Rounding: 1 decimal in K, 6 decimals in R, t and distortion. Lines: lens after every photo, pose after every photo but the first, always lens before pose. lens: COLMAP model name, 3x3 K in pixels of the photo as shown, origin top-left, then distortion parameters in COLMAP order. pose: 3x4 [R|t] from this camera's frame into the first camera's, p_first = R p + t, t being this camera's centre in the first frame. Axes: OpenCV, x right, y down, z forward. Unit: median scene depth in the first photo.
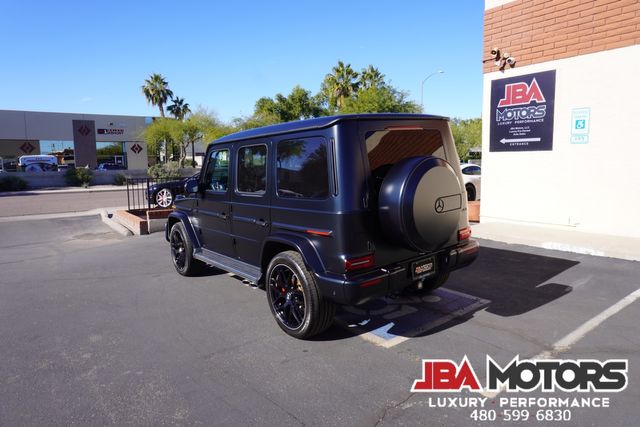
lens RADIAL K [[425.0, 0, 322.7], [0, 425.0, 209.5], [0, 0, 1]] dist [-0.043169, 0.019583]
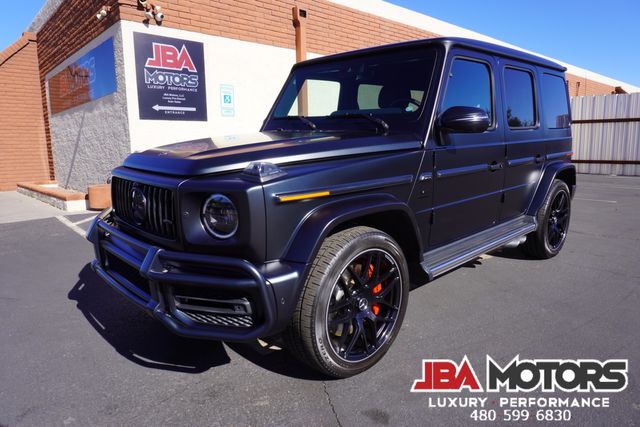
lens RADIAL K [[425.0, 0, 321.0], [0, 425.0, 209.4], [0, 0, 1]] dist [-0.043169, 0.019583]
pose [[-0.105077, -0.120653, 0.987118, -0.512127], [0.136726, 0.981434, 0.134512, -0.027211], [-0.985020, 0.149099, -0.086630, 0.798218]]
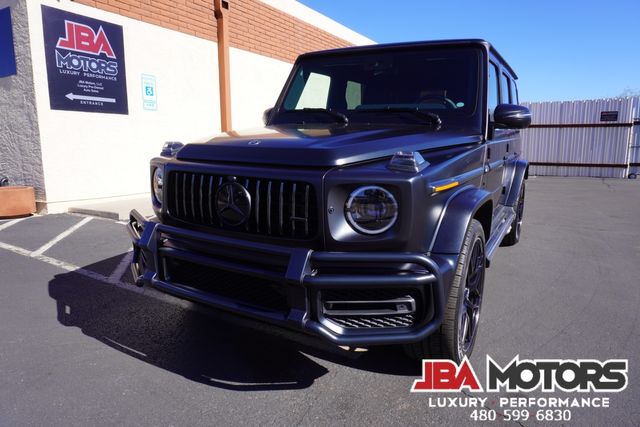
lens RADIAL K [[425.0, 0, 321.6], [0, 425.0, 208.6], [0, 0, 1]] dist [-0.043169, 0.019583]
pose [[-0.394251, -0.107969, 0.912639, -0.461447], [0.122981, 0.977944, 0.168821, -0.039796], [-0.910737, 0.178795, -0.372277, 0.938146]]
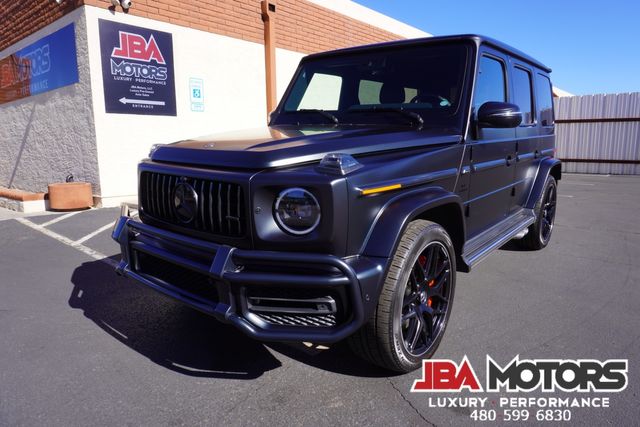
lens RADIAL K [[425.0, 0, 321.2], [0, 425.0, 208.8], [0, 0, 1]] dist [-0.043169, 0.019583]
pose [[-0.235862, -0.120518, 0.964285, -0.492160], [0.131727, 0.979157, 0.154596, -0.033465], [-0.962817, 0.163485, -0.215070, 0.869675]]
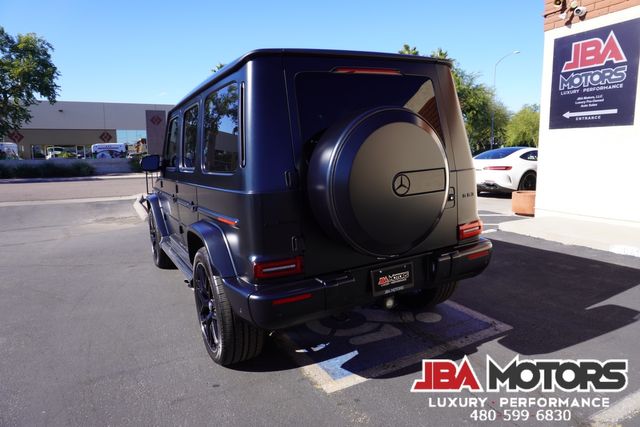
lens RADIAL K [[425.0, 0, 320.5], [0, 425.0, 211.9], [0, 0, 1]] dist [-0.043169, 0.019583]
pose [[0.986183, 0.025087, -0.163750, 0.106886], [-0.020436, 0.999340, 0.030028, 0.006085], [0.164395, -0.026267, 0.986045, 0.145010]]
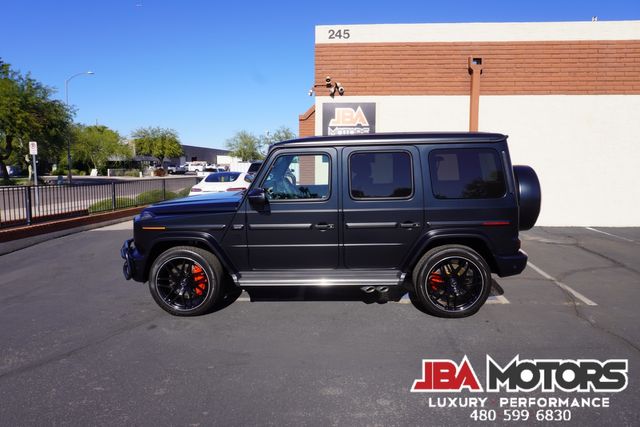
lens RADIAL K [[425.0, 0, 323.1], [0, 425.0, 208.3], [0, 0, 1]] dist [-0.043169, 0.019583]
pose [[0.650916, -0.053337, 0.757273, -0.553893], [0.073040, 0.997301, 0.007461, -0.017331], [-0.755628, 0.050455, 0.653055, 0.237736]]
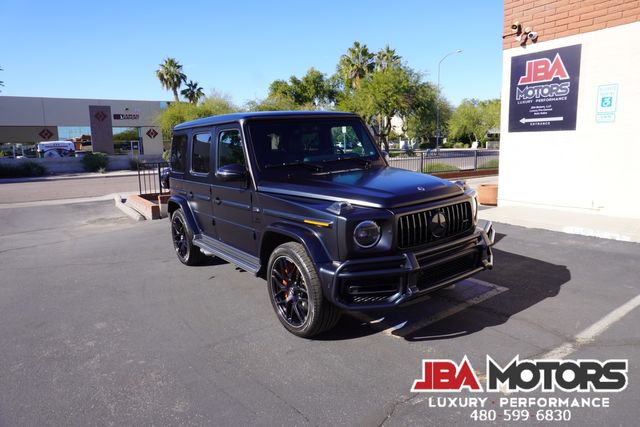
lens RADIAL K [[425.0, 0, 323.3], [0, 425.0, 211.2], [0, 0, 1]] dist [-0.043169, 0.019583]
pose [[0.999356, -0.003304, -0.035727, 0.008558], [0.004813, 0.999096, 0.042241, 0.000166], [0.035555, -0.042386, 0.998468, 0.022999]]
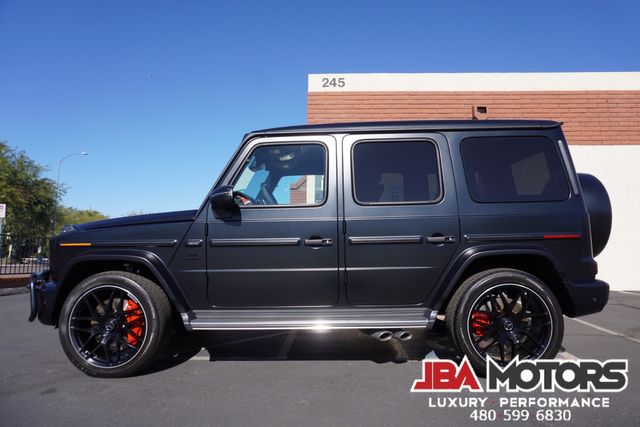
lens RADIAL K [[425.0, 0, 322.7], [0, 425.0, 208.9], [0, 0, 1]] dist [-0.043169, 0.019583]
pose [[0.637137, 0.109439, 0.762941, -0.434248], [0.069124, 0.977766, -0.197979, 0.056658], [-0.767645, 0.178877, 0.615406, 0.349186]]
